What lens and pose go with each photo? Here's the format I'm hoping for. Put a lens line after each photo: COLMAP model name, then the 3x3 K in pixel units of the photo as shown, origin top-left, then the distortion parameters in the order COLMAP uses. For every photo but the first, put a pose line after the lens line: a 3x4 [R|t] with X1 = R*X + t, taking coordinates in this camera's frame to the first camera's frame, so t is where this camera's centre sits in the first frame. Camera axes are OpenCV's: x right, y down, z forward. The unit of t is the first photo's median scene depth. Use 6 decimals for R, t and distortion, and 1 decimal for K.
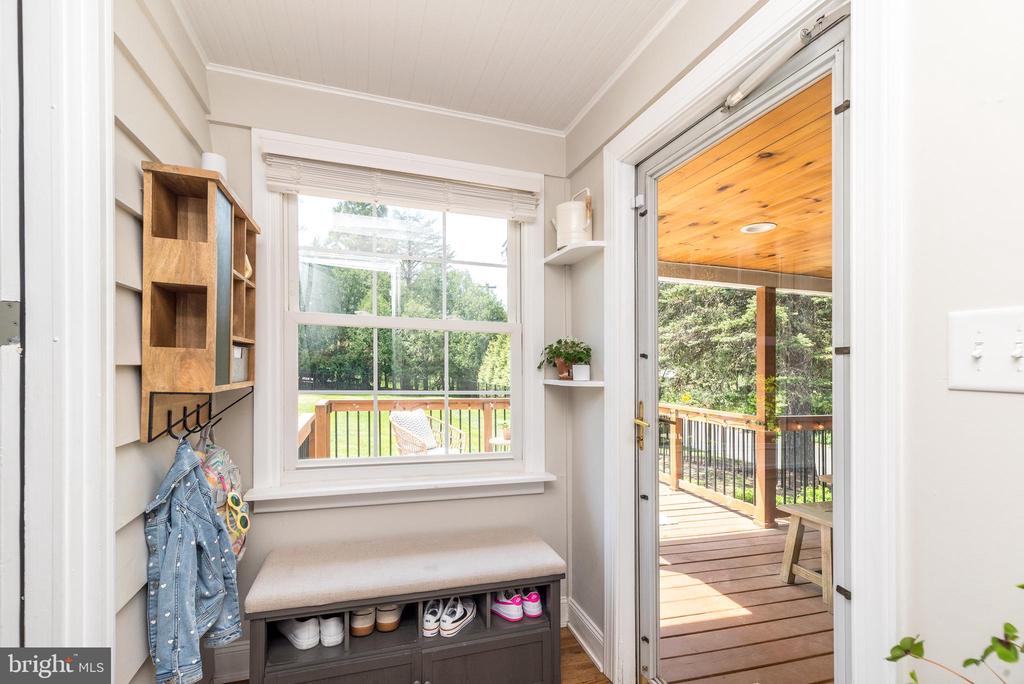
lens RADIAL K [[452.9, 0, 503.7], [0, 452.9, 371.0], [0, 0, 1]] dist [0.008569, 0.000051]
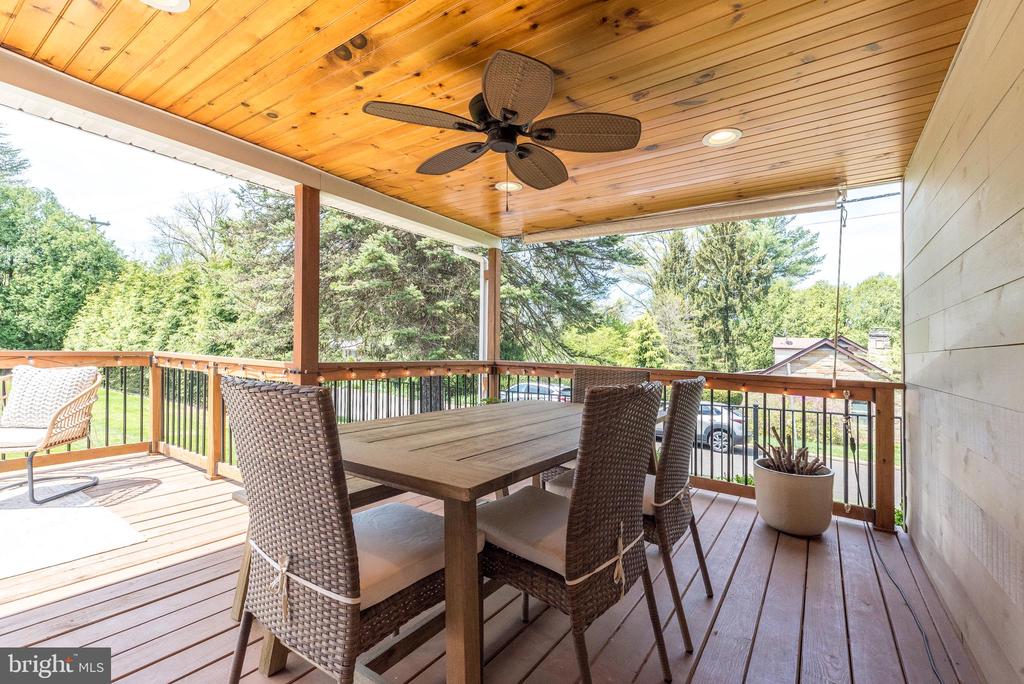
lens RADIAL K [[452.9, 0, 510.9], [0, 452.9, 343.9], [0, 0, 1]] dist [0.008569, 0.000051]
pose [[0.783452, 0.005813, 0.621426, 0.203952], [-0.005637, 0.999982, -0.002247, 0.037419], [-0.621427, -0.001742, 0.783470, 0.117630]]
